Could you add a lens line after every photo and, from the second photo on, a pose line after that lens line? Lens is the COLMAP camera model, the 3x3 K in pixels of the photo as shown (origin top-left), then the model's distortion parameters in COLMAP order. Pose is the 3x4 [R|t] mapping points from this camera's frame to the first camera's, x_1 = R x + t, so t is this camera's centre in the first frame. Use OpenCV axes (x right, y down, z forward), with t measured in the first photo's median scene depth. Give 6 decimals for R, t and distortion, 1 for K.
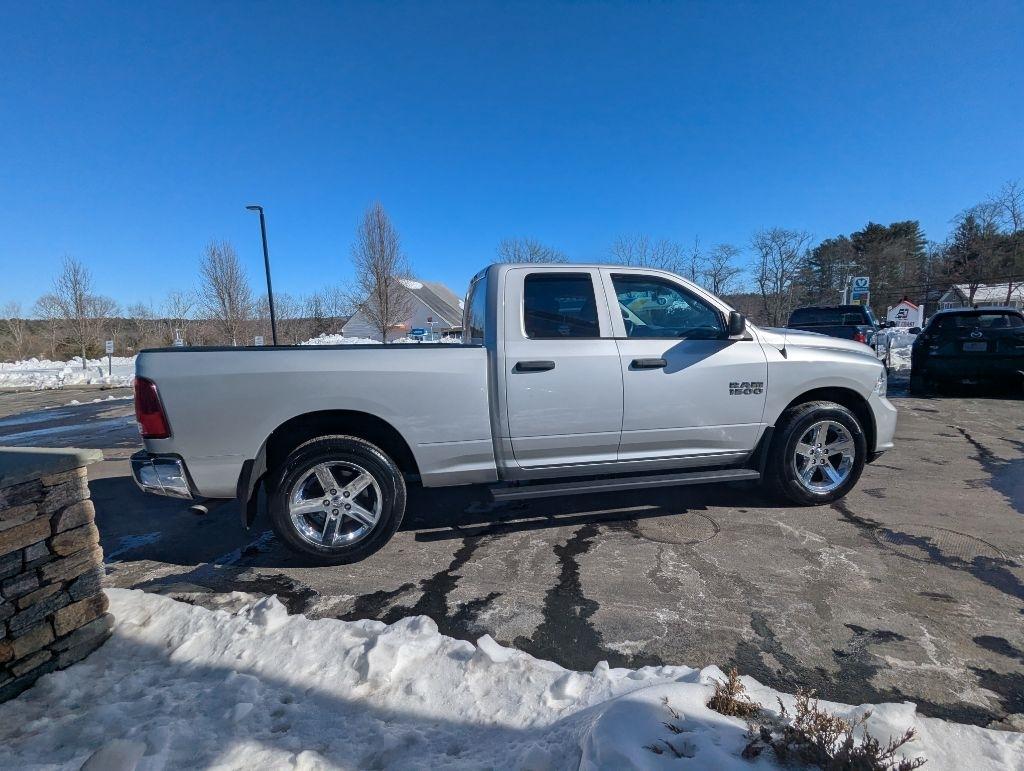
lens RADIAL K [[483.3, 0, 509.0], [0, 483.3, 393.0], [0, 0, 1]] dist [-0.007922, 0.004927]
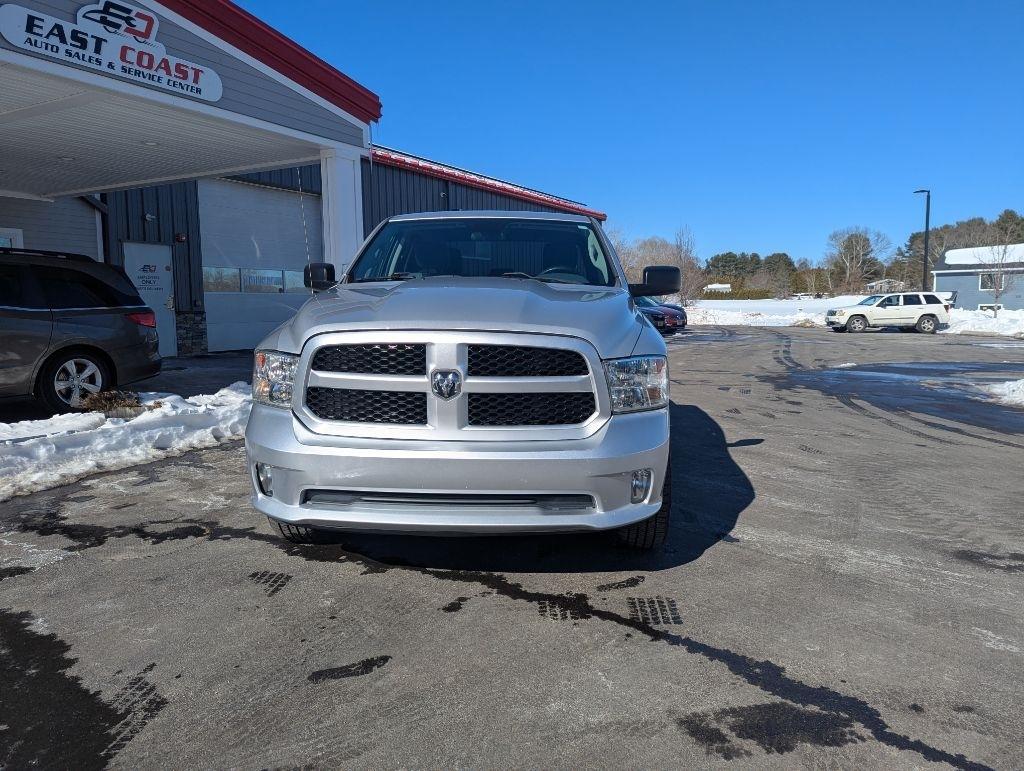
lens RADIAL K [[718.1, 0, 521.1], [0, 718.1, 371.9], [0, 0, 1]] dist [0.048862, -0.035869]
pose [[-0.234223, 0.134527, -0.962830, 1.846950], [-0.118496, 0.979045, 0.165618, -0.252094], [0.964934, 0.152883, -0.213374, 1.794048]]
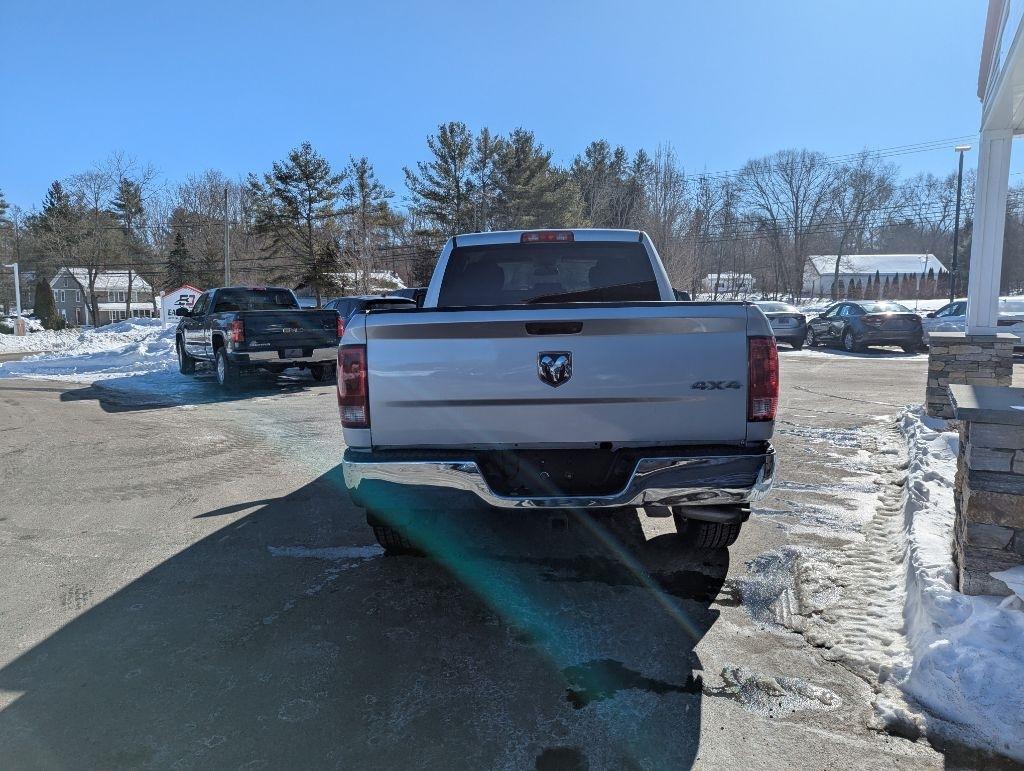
lens RADIAL K [[715.9, 0, 520.6], [0, 715.9, 376.9], [0, 0, 1]] dist [0.061796, -0.054810]
pose [[0.221838, -0.069994, 0.972568, -1.698590], [0.130149, 0.990621, 0.041607, -0.059571], [-0.966359, 0.117349, 0.228867, 0.992325]]
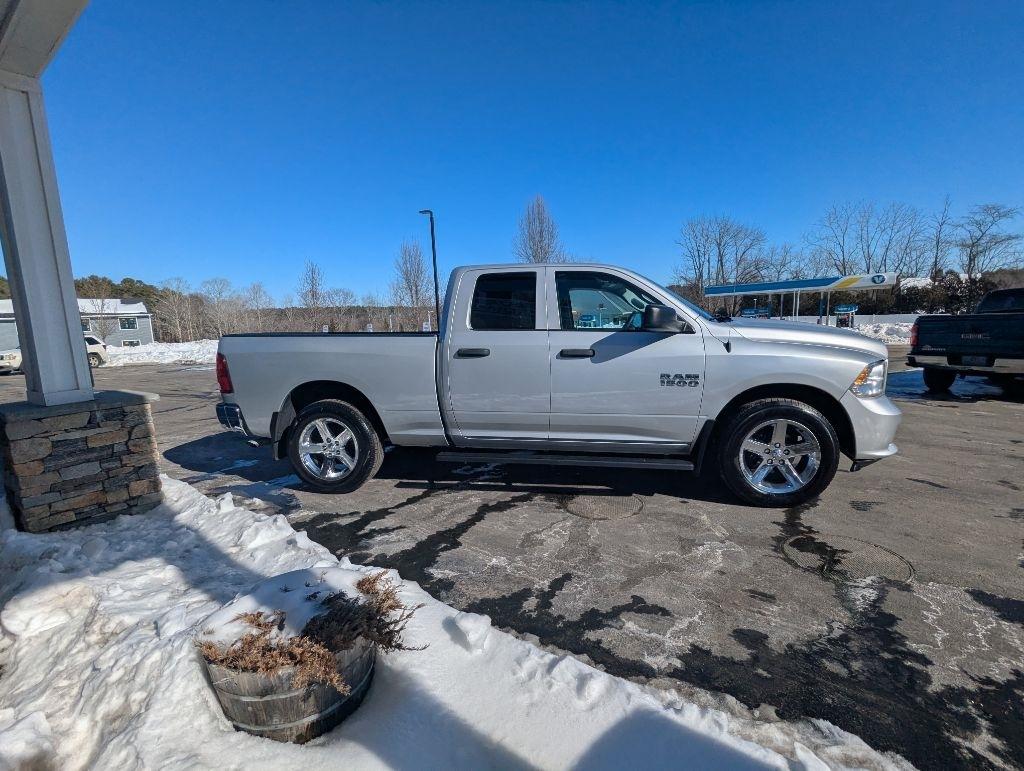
lens RADIAL K [[483.3, 0, 512.2], [0, 483.3, 388.6], [0, 0, 1]] dist [-0.007922, 0.004927]
pose [[0.930972, 0.054005, -0.361074, 0.586380], [-0.046473, 0.998483, 0.029518, -0.006605], [0.362120, -0.010701, 0.932070, -0.083601]]
